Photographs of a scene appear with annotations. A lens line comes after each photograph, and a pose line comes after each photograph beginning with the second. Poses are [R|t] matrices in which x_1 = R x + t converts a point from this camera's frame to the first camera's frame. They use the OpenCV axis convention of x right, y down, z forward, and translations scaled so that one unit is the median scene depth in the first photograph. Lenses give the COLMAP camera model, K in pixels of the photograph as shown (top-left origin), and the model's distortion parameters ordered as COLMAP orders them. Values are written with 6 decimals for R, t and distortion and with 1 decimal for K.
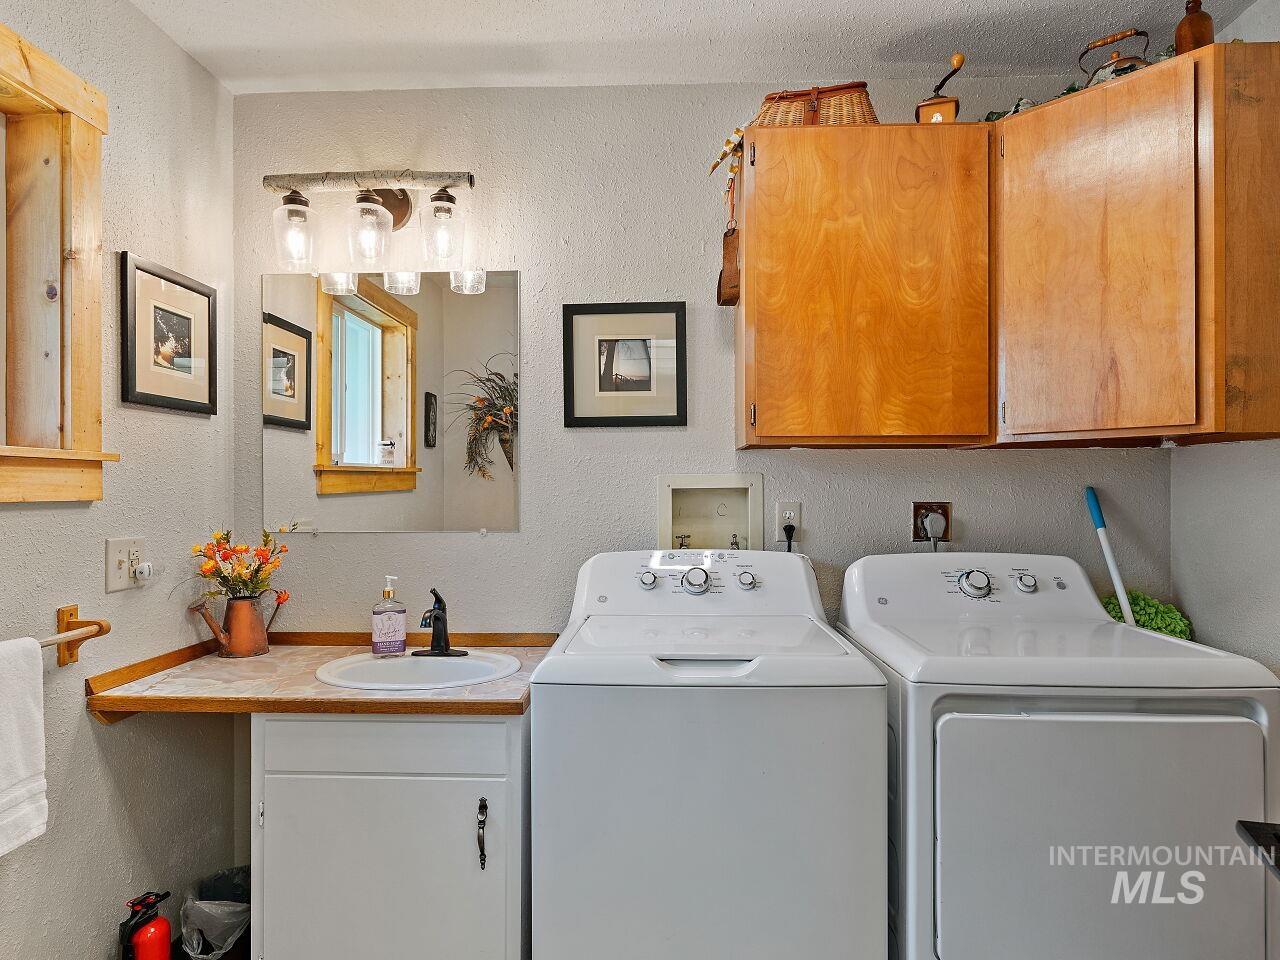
lens RADIAL K [[777.6, 0, 637.4], [0, 777.6, 482.6], [0, 0, 1]] dist [-0.005610, 0.001221]
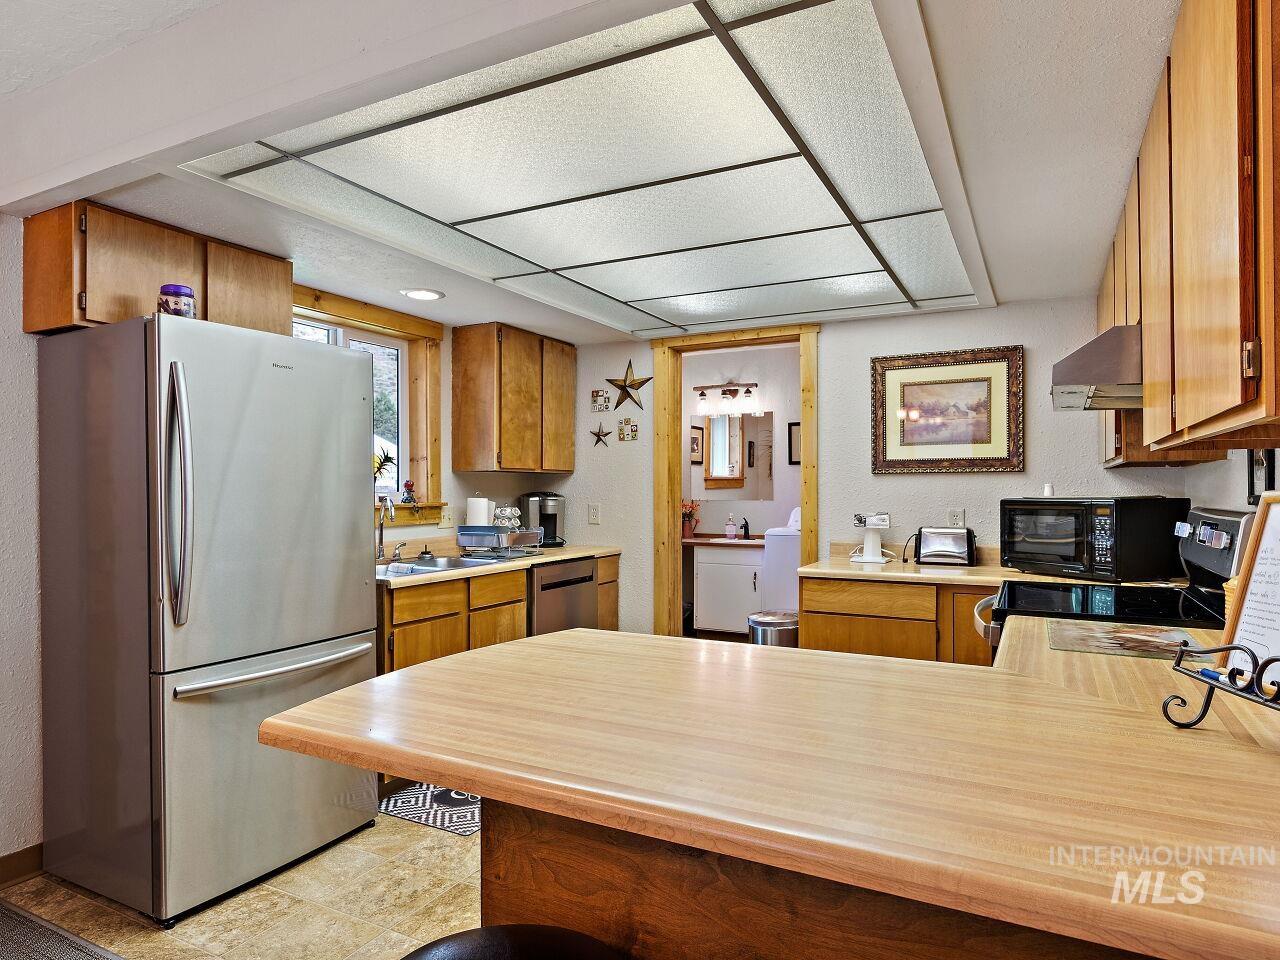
lens RADIAL K [[777.6, 0, 641.0], [0, 777.6, 484.6], [0, 0, 1]] dist [-0.005610, 0.001221]
pose [[0.908562, 0.001779, -0.417746, 0.624197], [-0.001746, 0.999998, 0.000462, 0.003159], [0.417746, 0.000310, 0.908564, -1.888417]]
